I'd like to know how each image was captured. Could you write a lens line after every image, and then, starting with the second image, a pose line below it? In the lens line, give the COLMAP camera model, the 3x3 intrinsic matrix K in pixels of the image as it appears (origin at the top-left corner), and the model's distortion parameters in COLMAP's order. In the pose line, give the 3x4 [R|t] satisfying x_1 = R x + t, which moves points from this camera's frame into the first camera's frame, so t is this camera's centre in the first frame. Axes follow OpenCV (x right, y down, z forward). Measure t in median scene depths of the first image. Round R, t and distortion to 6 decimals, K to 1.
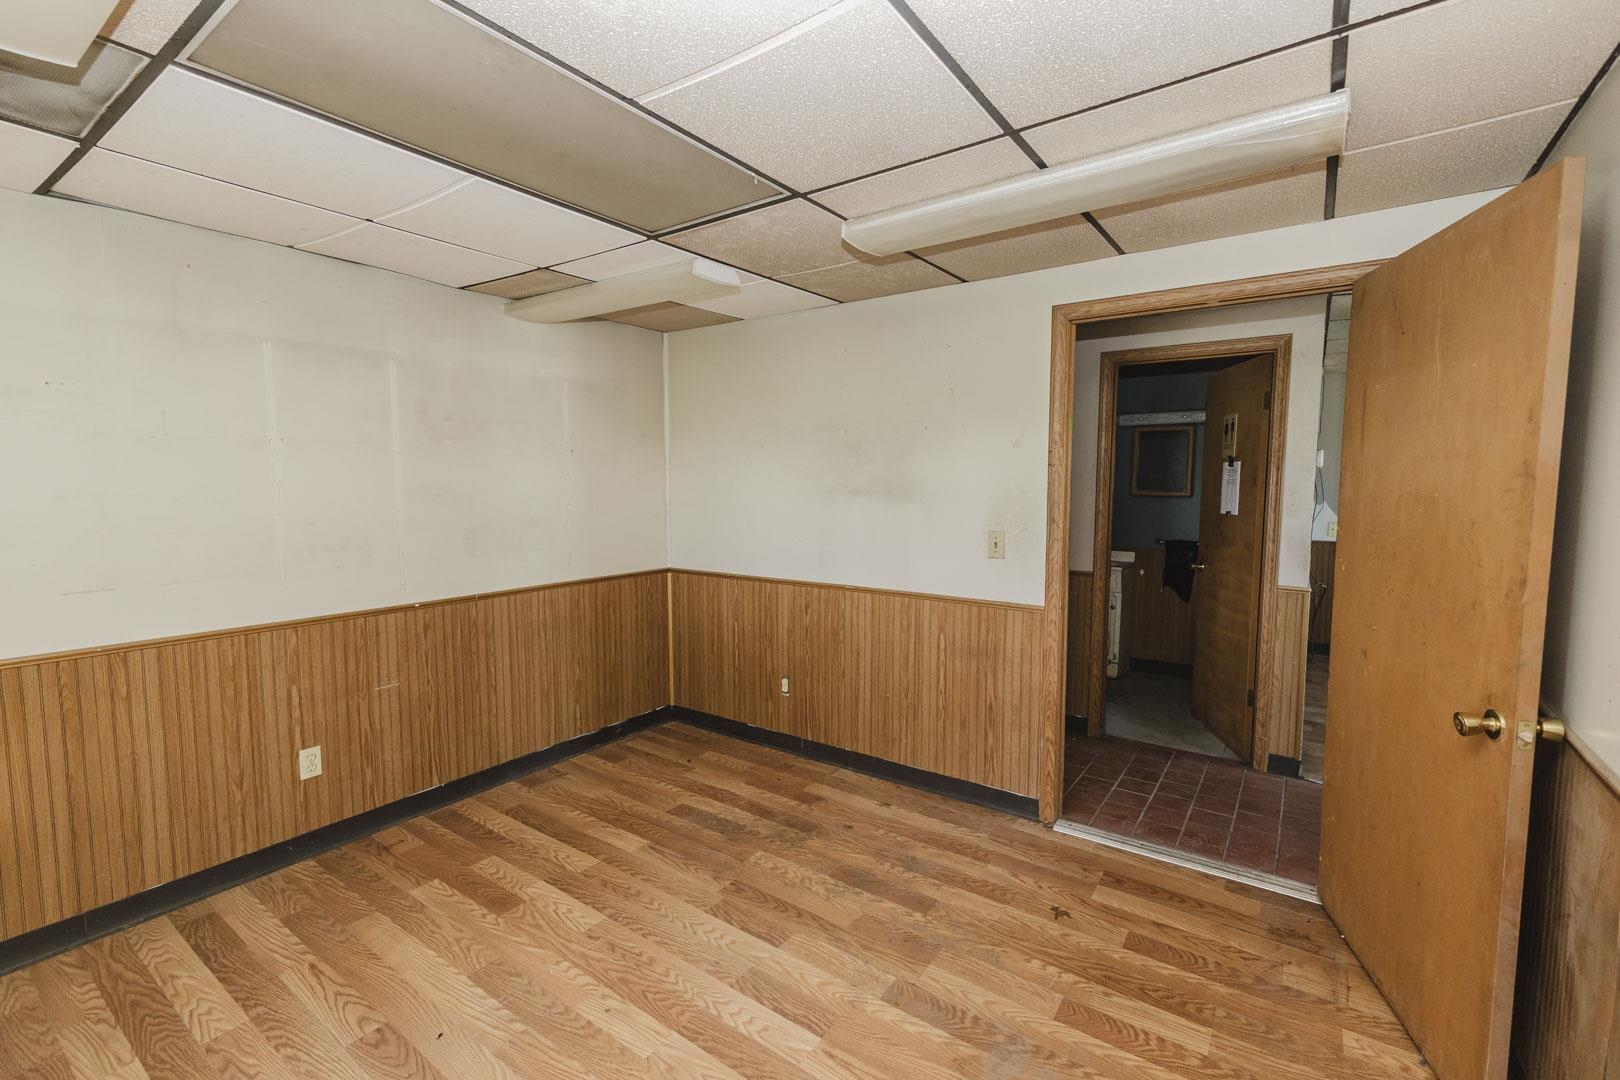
lens RADIAL K [[706.2, 0, 814.0], [0, 706.2, 535.5], [0, 0, 1]] dist [0.015507, -0.004365]
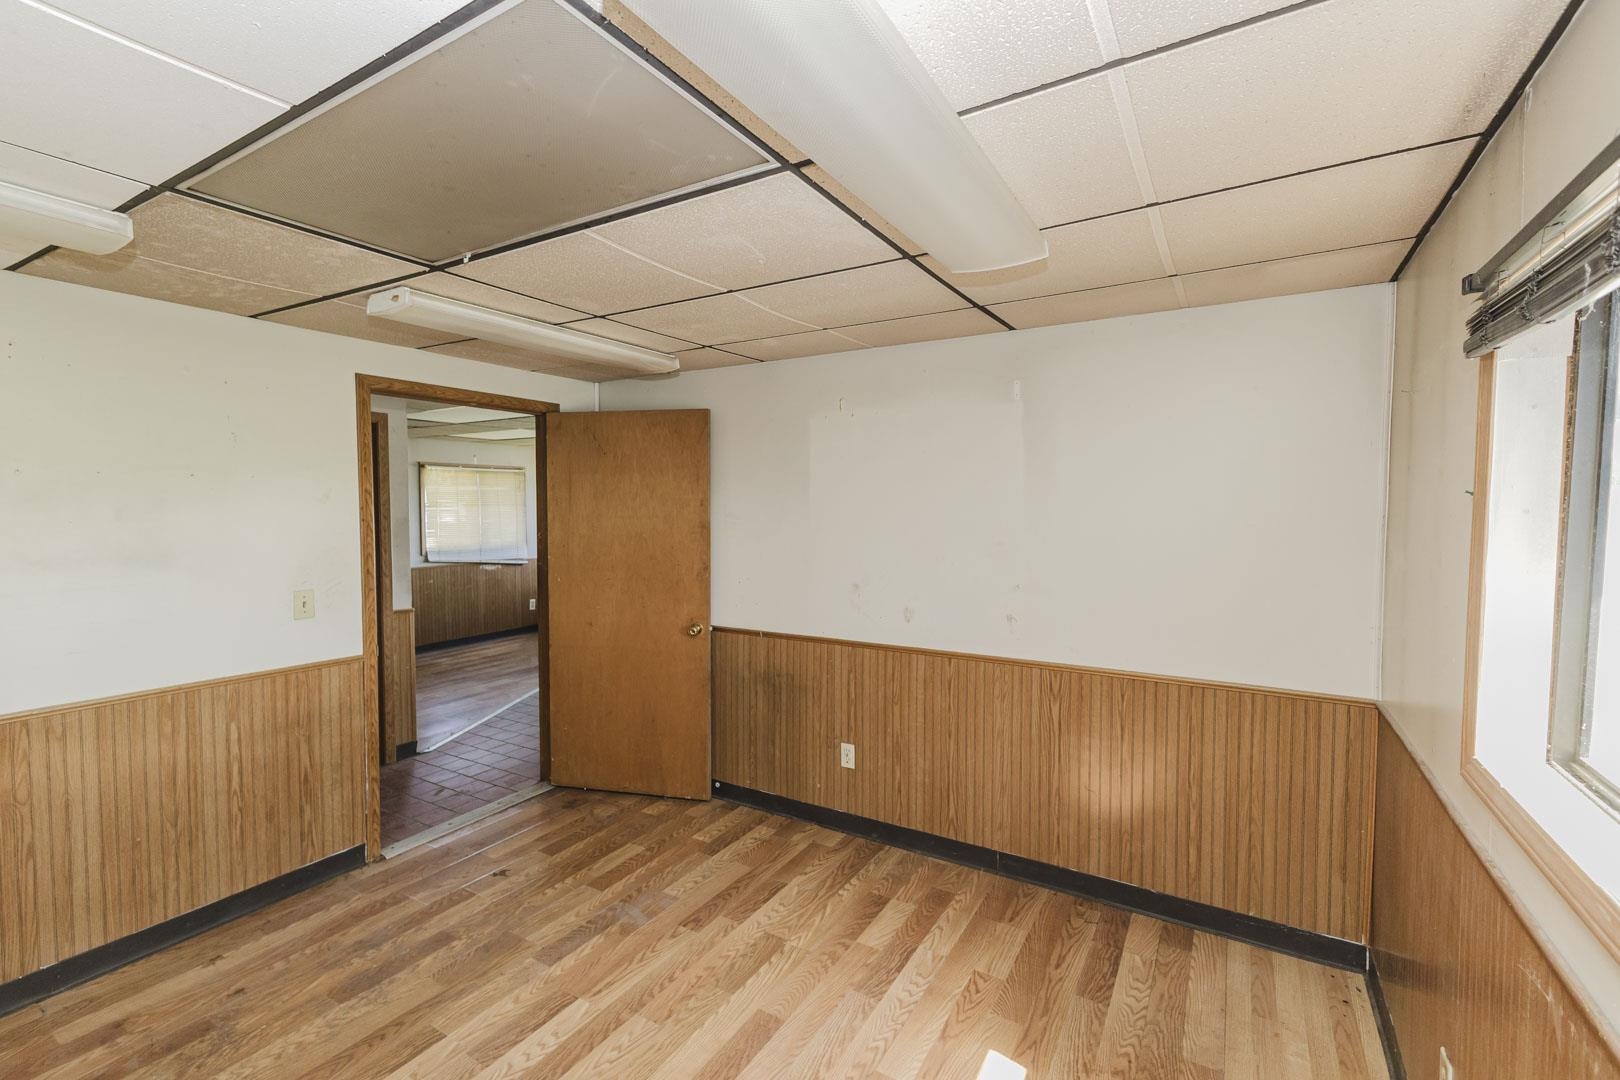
lens RADIAL K [[706.2, 0, 806.1], [0, 706.2, 531.1], [0, 0, 1]] dist [0.015507, -0.004365]
pose [[-0.073577, -0.029990, 0.996838, -0.806656], [0.086913, 0.995552, 0.036367, -0.066566], [-0.993495, 0.089314, -0.070643, 0.420261]]
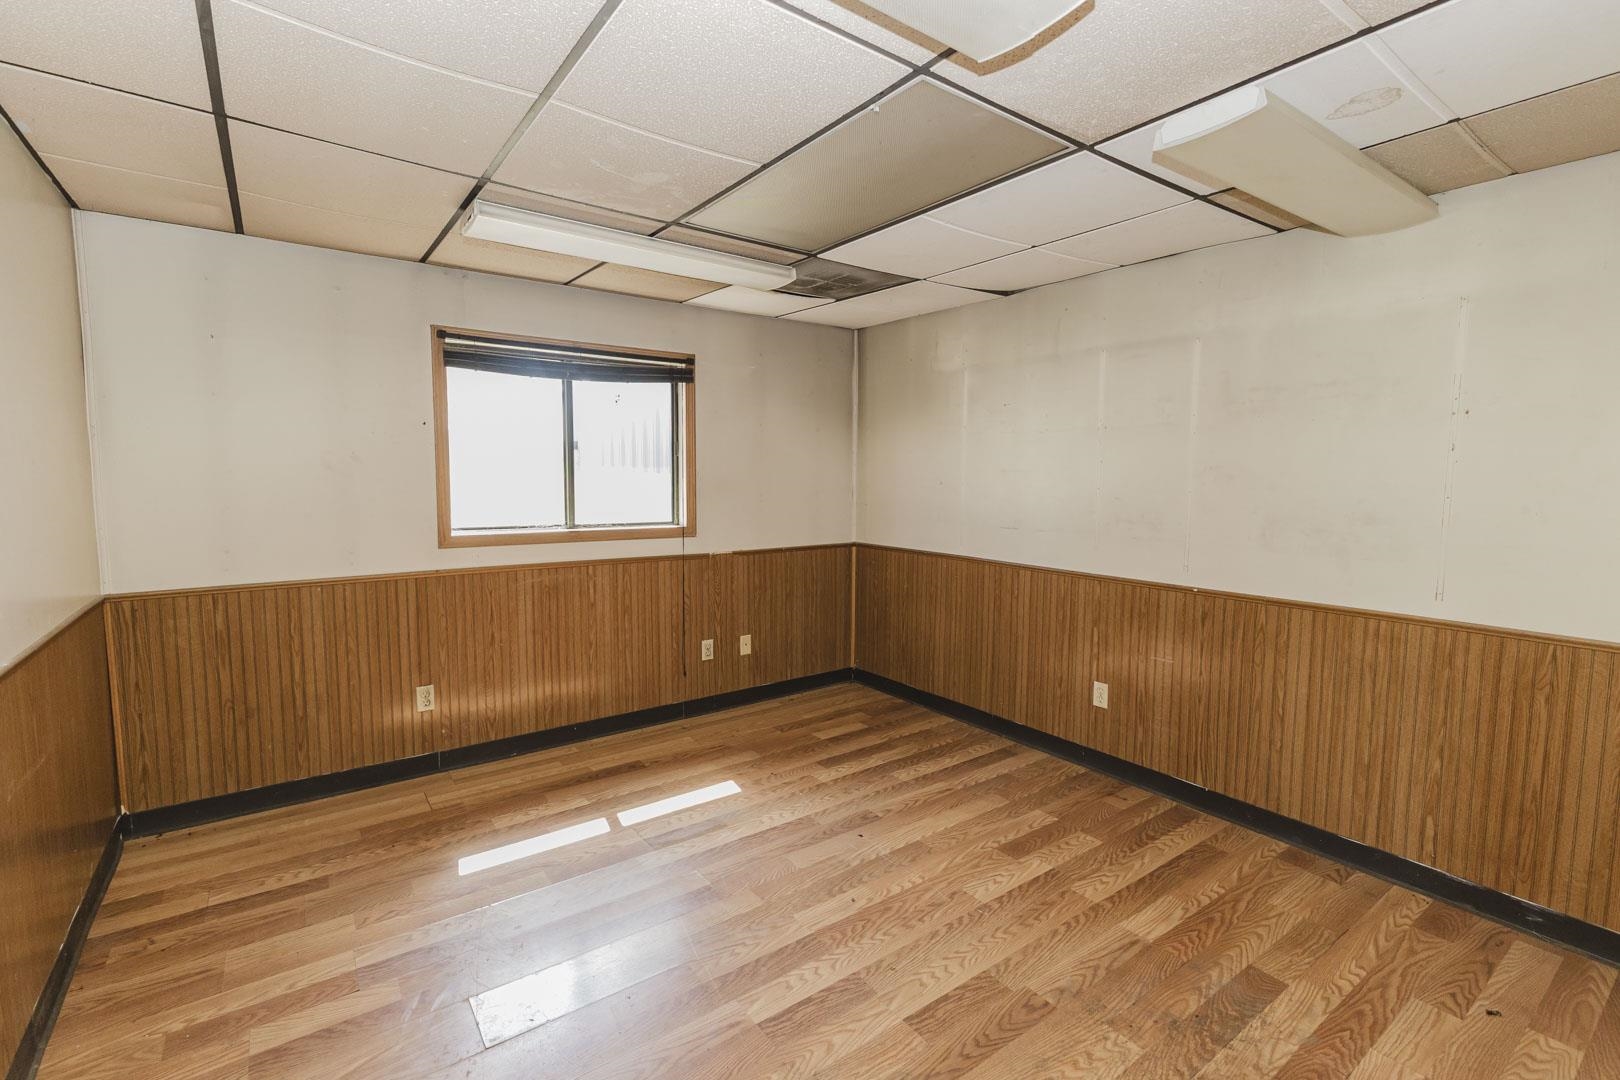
lens RADIAL K [[706.2, 0, 800.4], [0, 706.2, 538.0], [0, 0, 1]] dist [0.015507, -0.004365]
pose [[-0.316242, 0.090541, -0.944348, 0.566374], [-0.085602, 0.988651, 0.123455, -0.049562], [0.944809, 0.119880, -0.304903, 0.850221]]
